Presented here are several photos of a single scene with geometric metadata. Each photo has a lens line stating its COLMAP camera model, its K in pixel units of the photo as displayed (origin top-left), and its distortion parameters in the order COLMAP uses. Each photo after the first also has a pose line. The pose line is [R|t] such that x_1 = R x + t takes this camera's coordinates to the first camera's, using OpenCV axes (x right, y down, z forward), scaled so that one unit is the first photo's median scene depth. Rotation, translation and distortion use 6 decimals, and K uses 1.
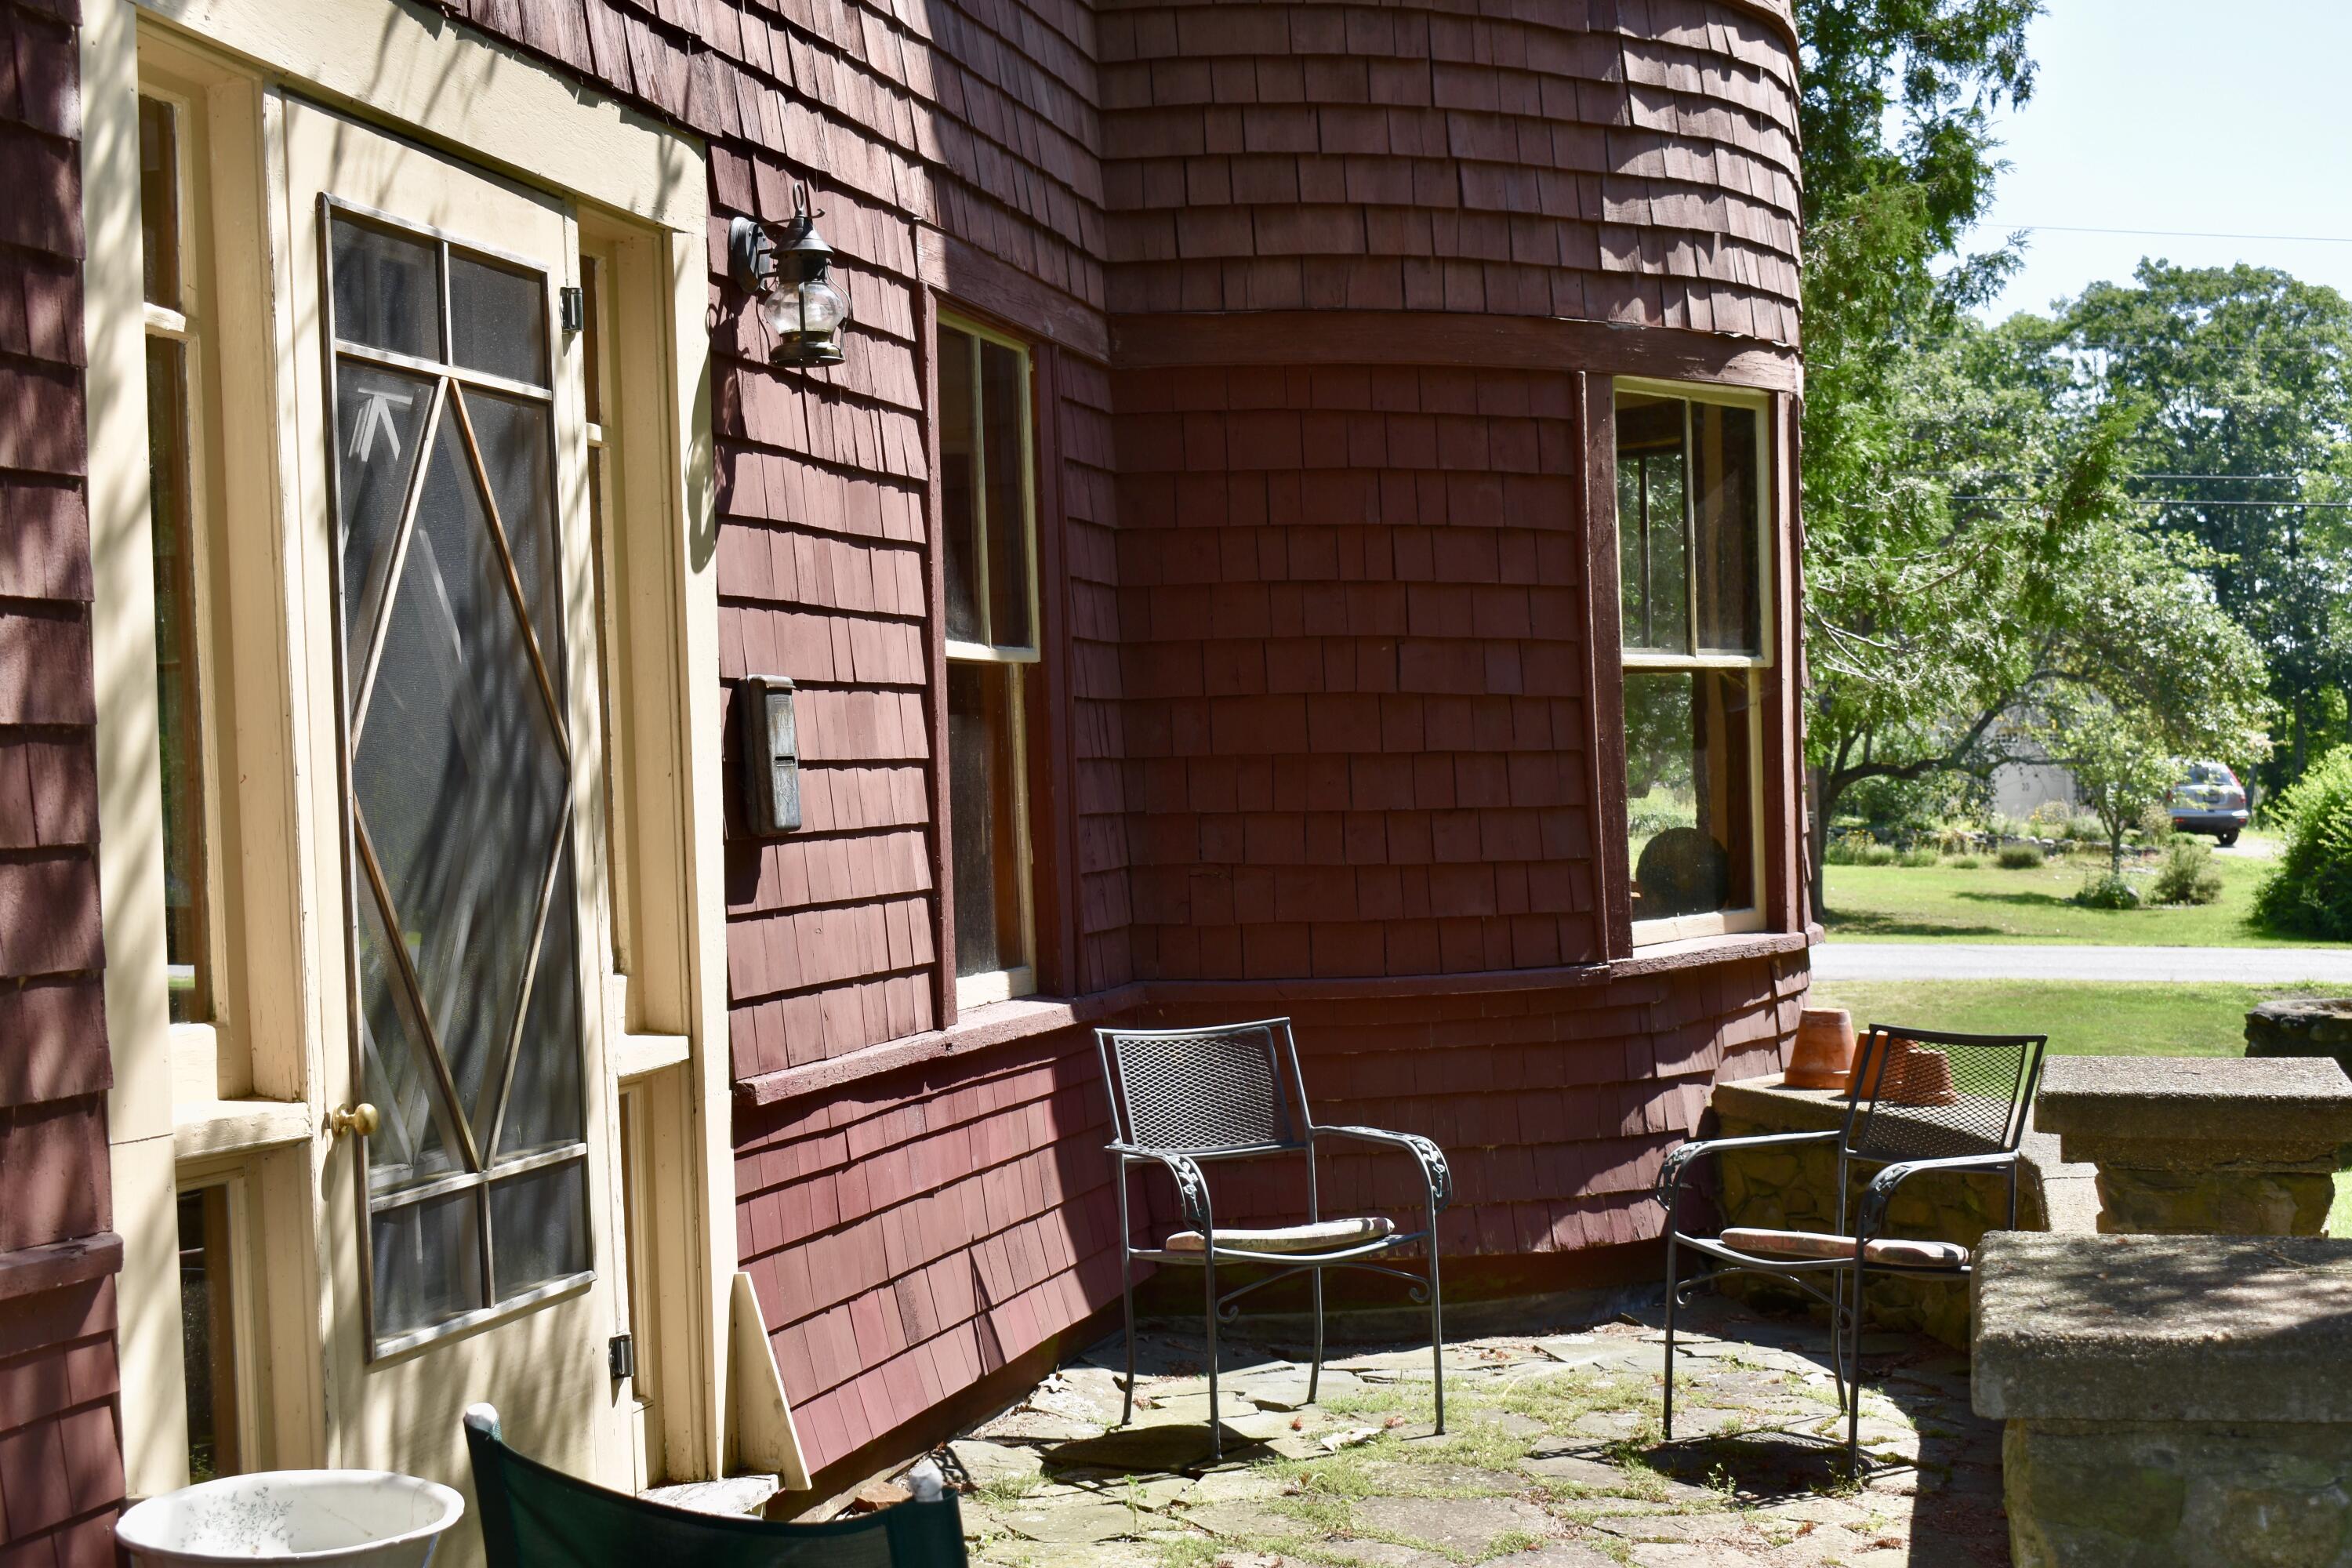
lens RADIAL K [[3417.4, 0, 1176.0], [0, 3417.4, 784.0], [0, 0, 1]] dist [-0.009311, -0.013736]
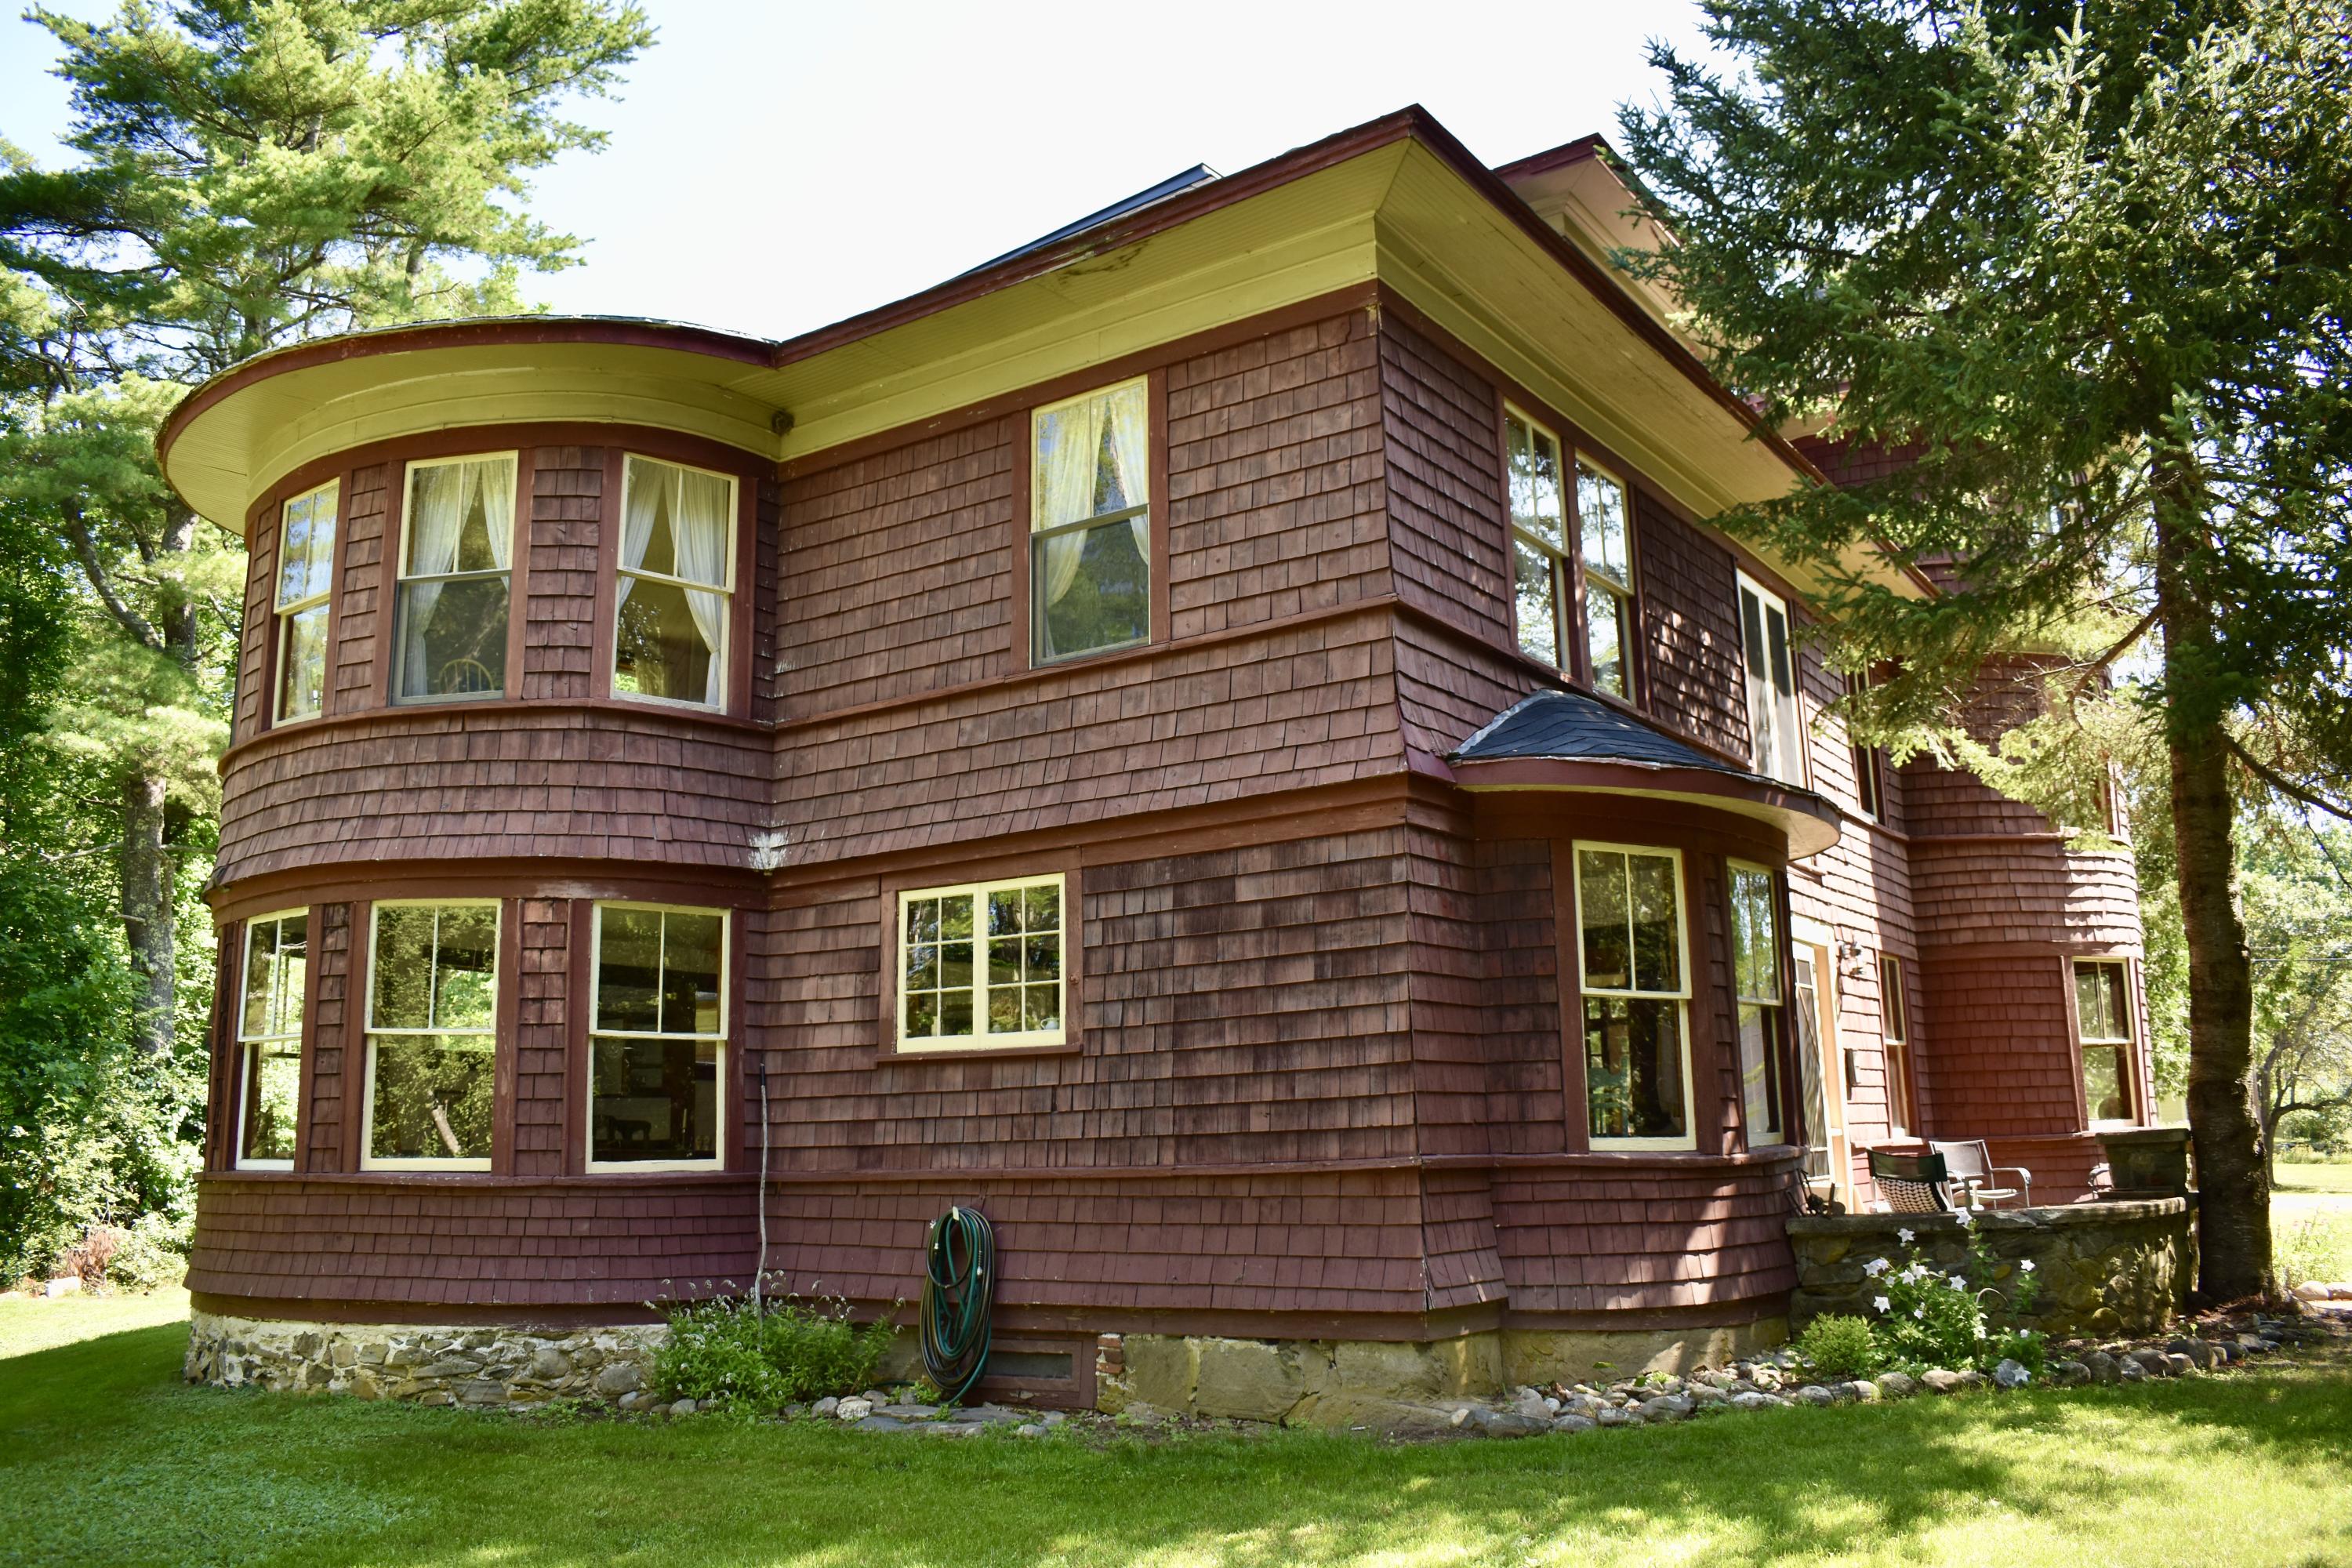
lens RADIAL K [[1906.8, 0, 1176.0], [0, 1906.8, 784.0], [0, 0, 1]] dist [-0.095575, 0.002566]
pose [[0.935498, -0.059641, -0.348262, -0.050098], [-0.005128, 0.983256, -0.182159, 0.054244], [0.353295, 0.172196, 0.919528, -1.067537]]
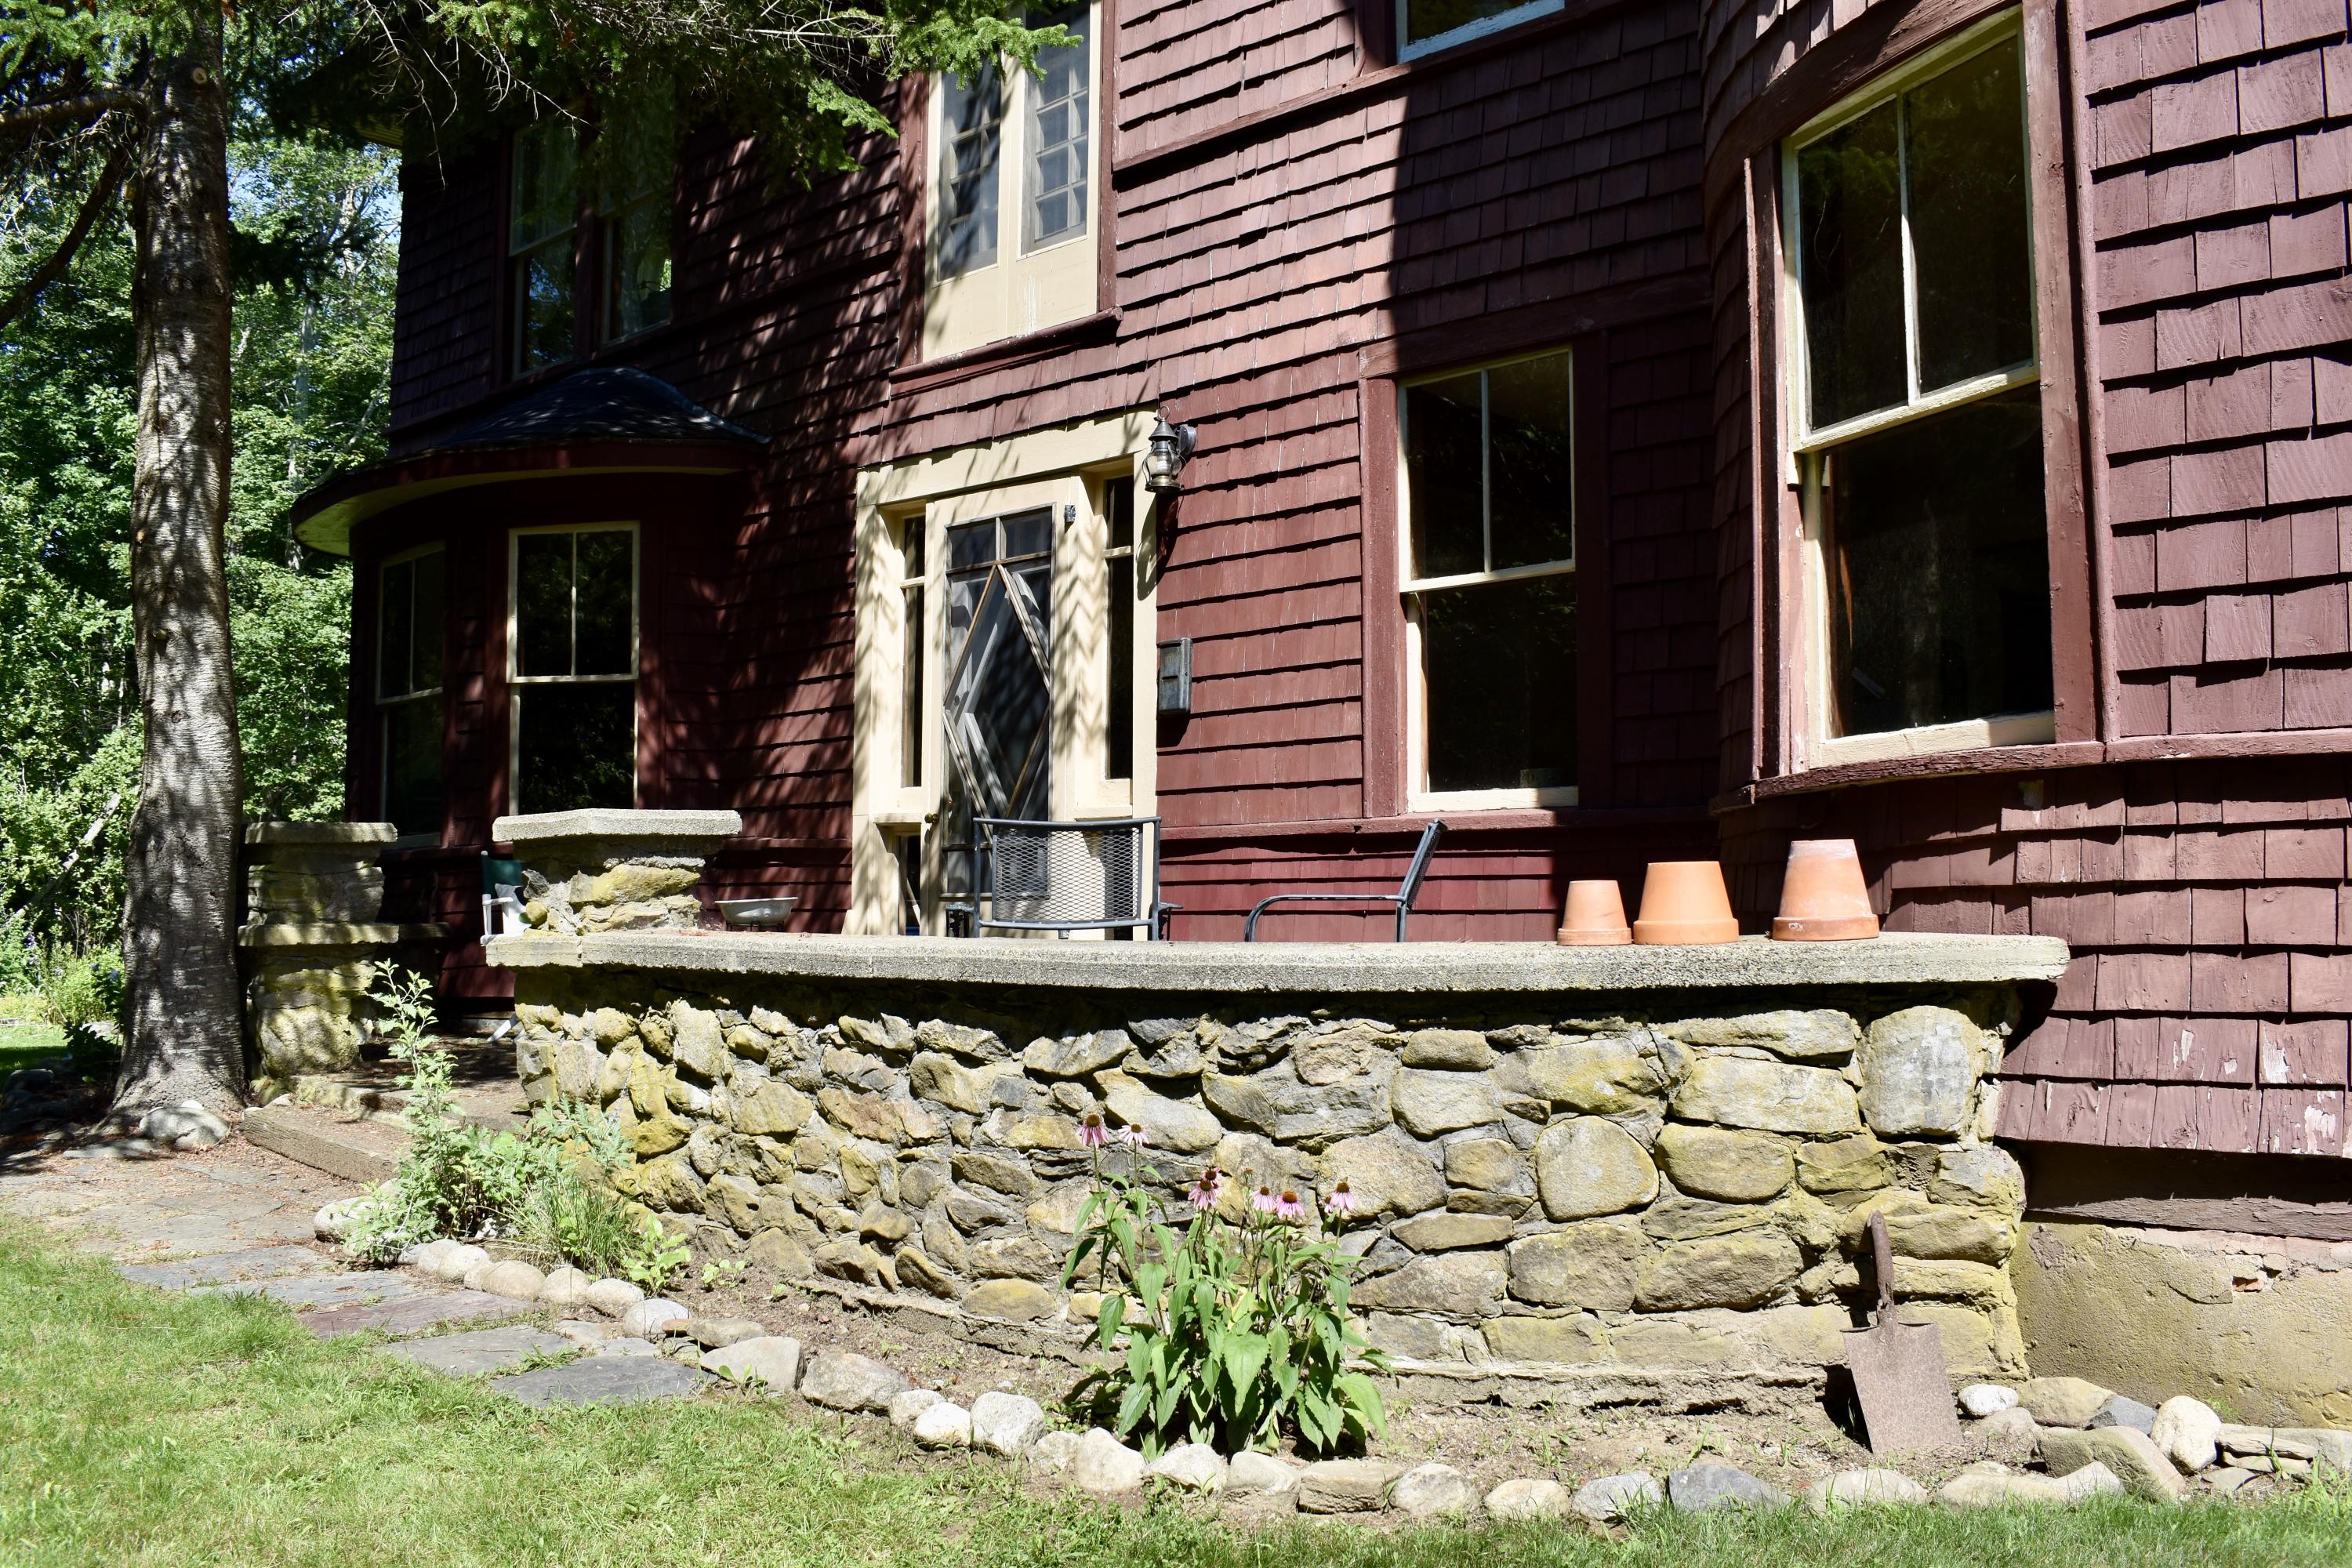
lens RADIAL K [[2172.0, 0, 1176.0], [0, 2172.0, 784.0], [0, 0, 1]] dist [-0.001777, -0.000083]
pose [[-0.505113, -0.011422, -0.862978, 0.765104], [0.022243, 0.999408, -0.026246, 0.068648], [0.862766, -0.032452, -0.504560, 1.233521]]
